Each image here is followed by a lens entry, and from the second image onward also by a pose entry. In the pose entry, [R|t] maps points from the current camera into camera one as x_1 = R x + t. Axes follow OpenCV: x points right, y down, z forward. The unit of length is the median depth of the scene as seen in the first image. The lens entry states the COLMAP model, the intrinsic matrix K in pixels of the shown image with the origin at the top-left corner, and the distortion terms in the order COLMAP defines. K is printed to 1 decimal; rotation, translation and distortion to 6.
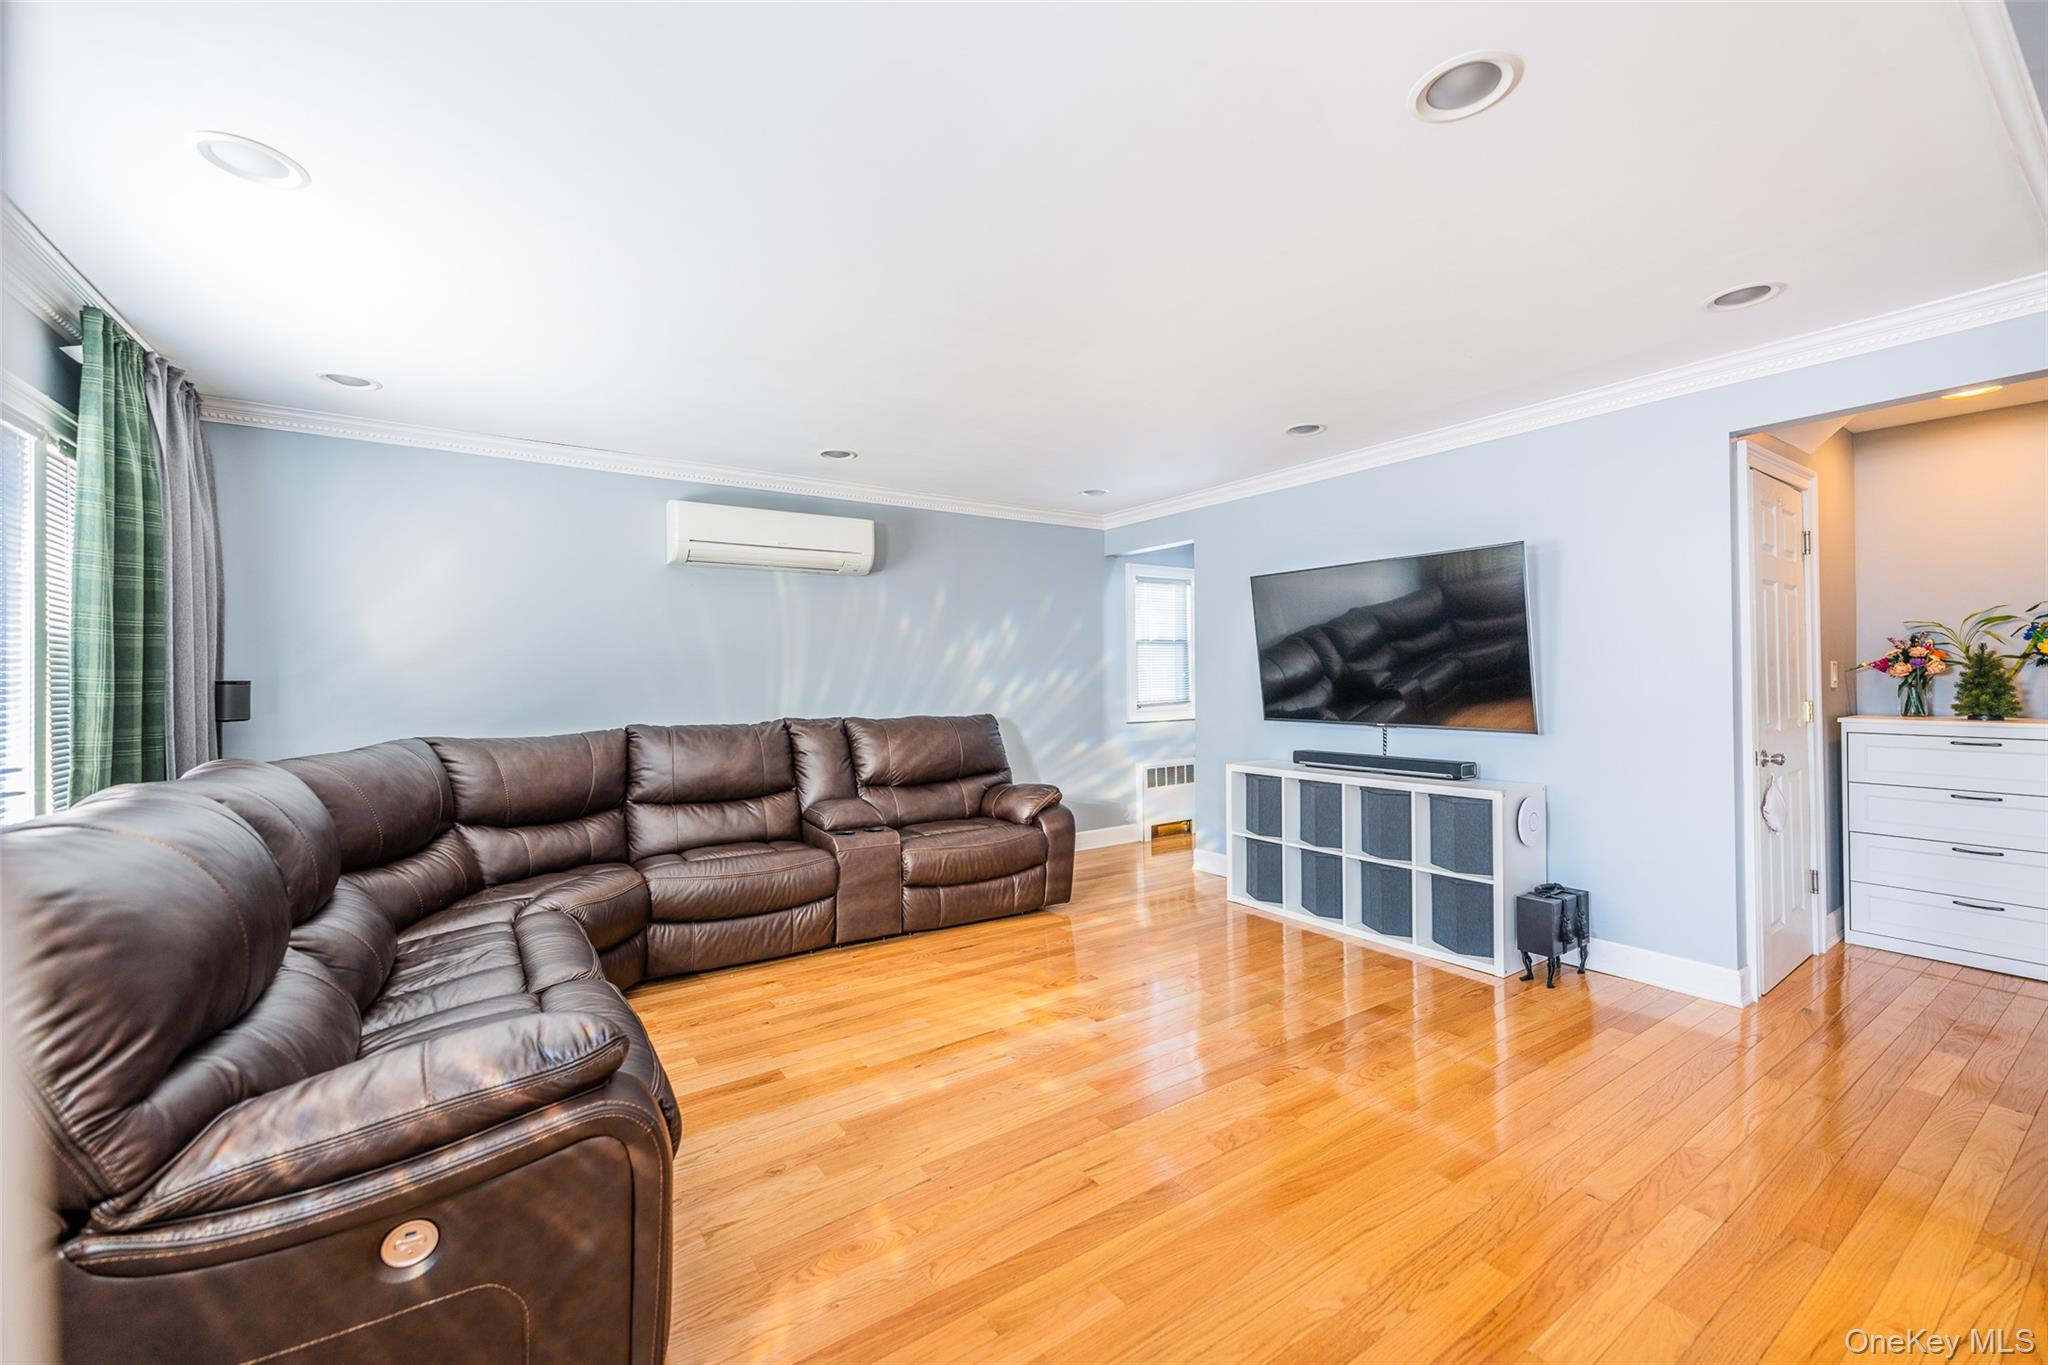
lens RADIAL K [[808.5, 0, 1028.7], [0, 808.5, 677.8], [0, 0, 1]] dist [0.003030, -0.000277]
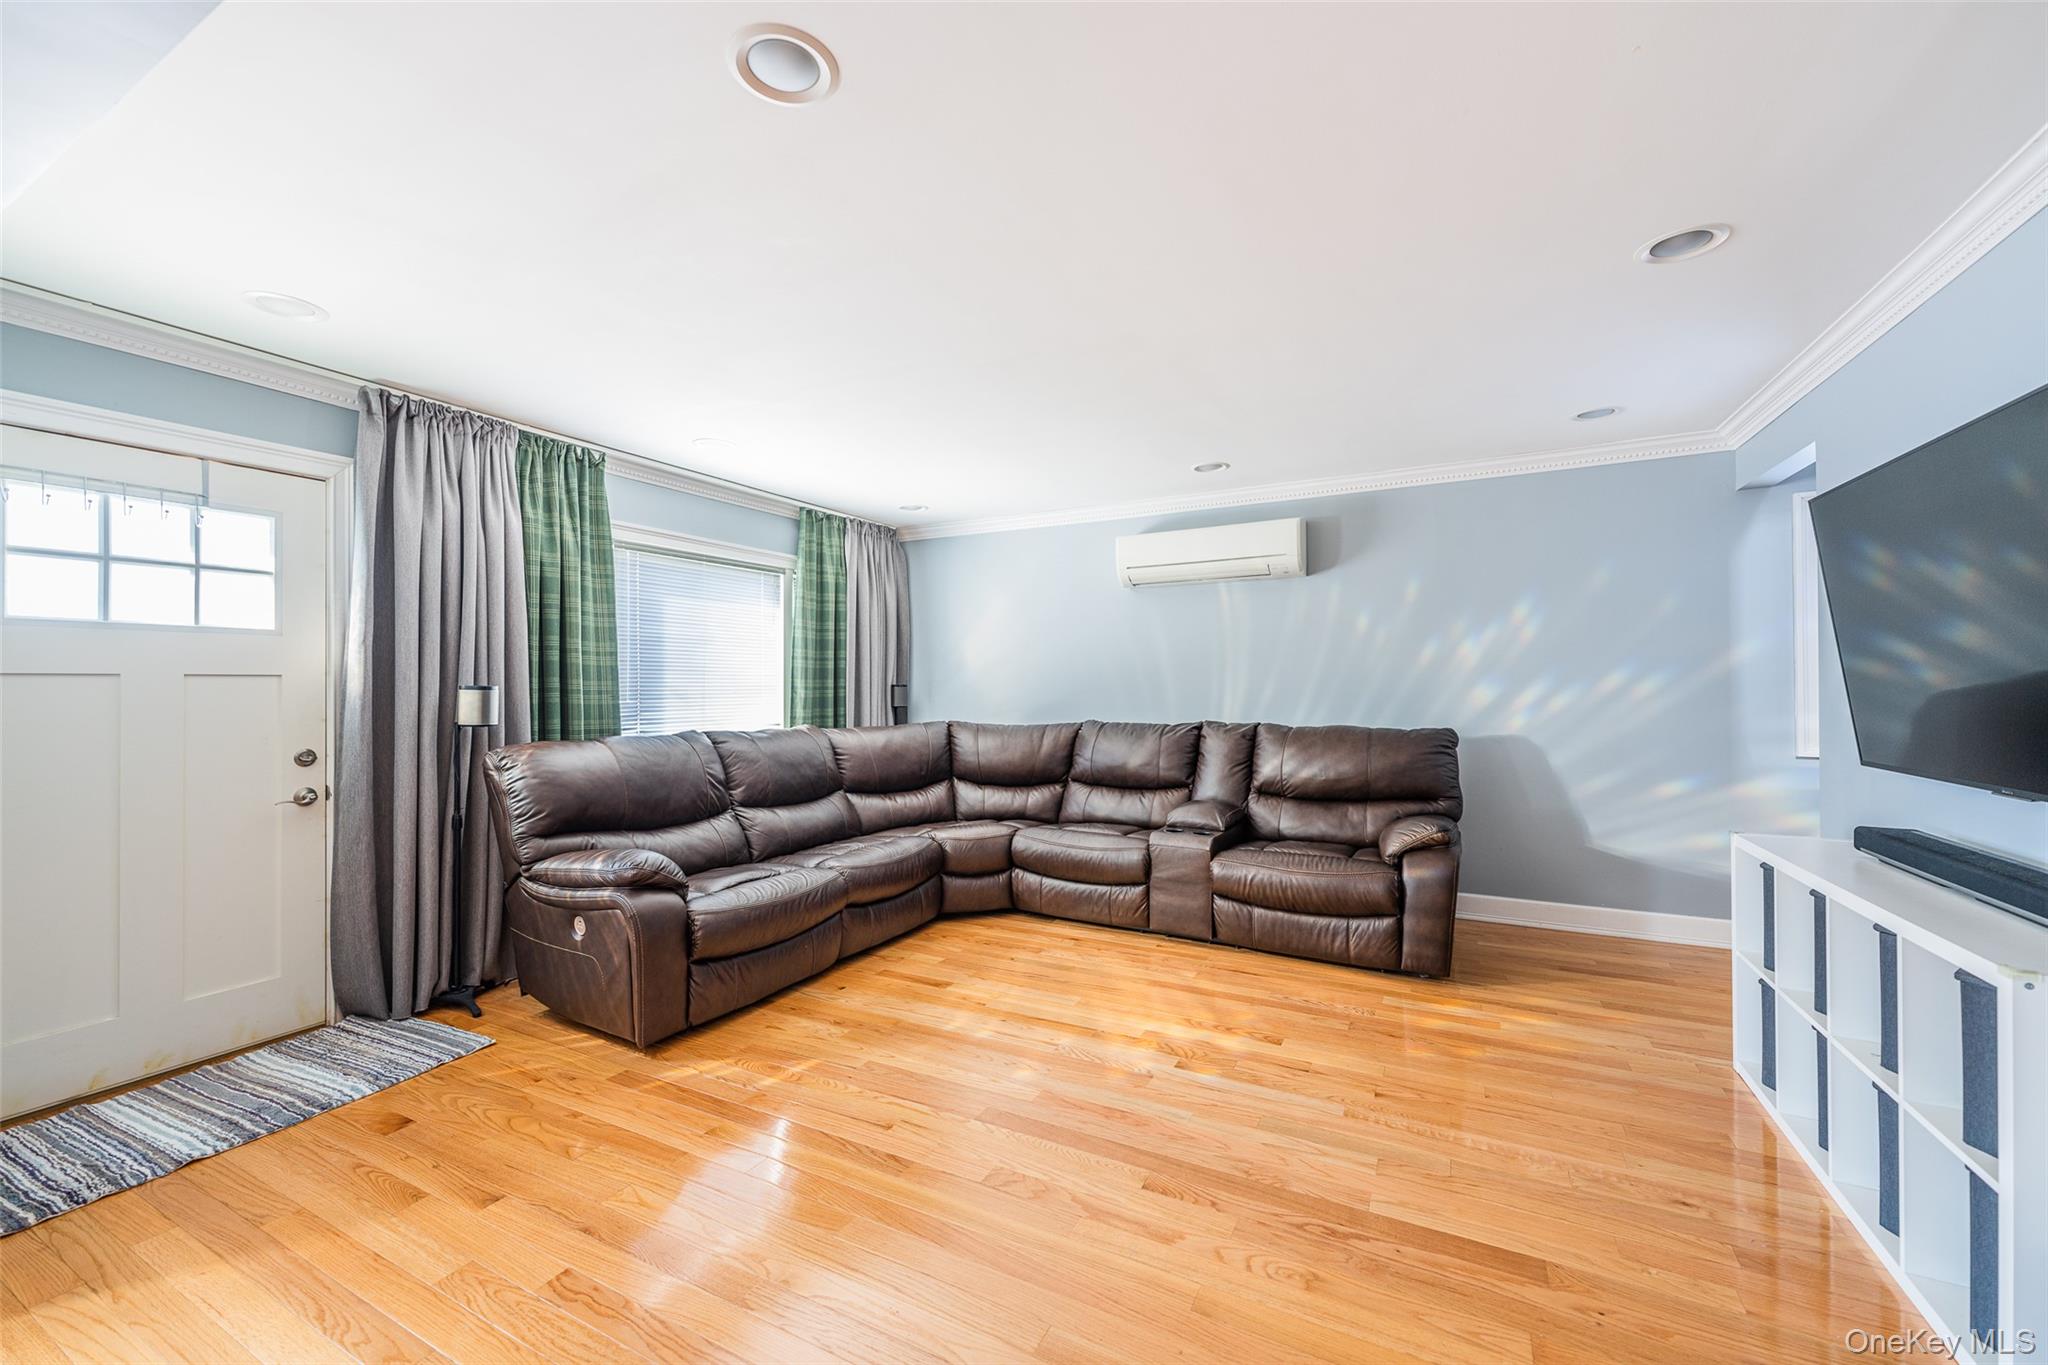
lens RADIAL K [[808.3, 0, 1024.0], [0, 808.3, 682.5], [0, 0, 1]] dist [-0.000215, 0.000015]
pose [[0.471467, 0.001429, -0.881883, 0.620752], [0.001587, 0.999996, 0.002469, -0.004248], [0.881882, -0.002564, 0.471463, 0.333791]]
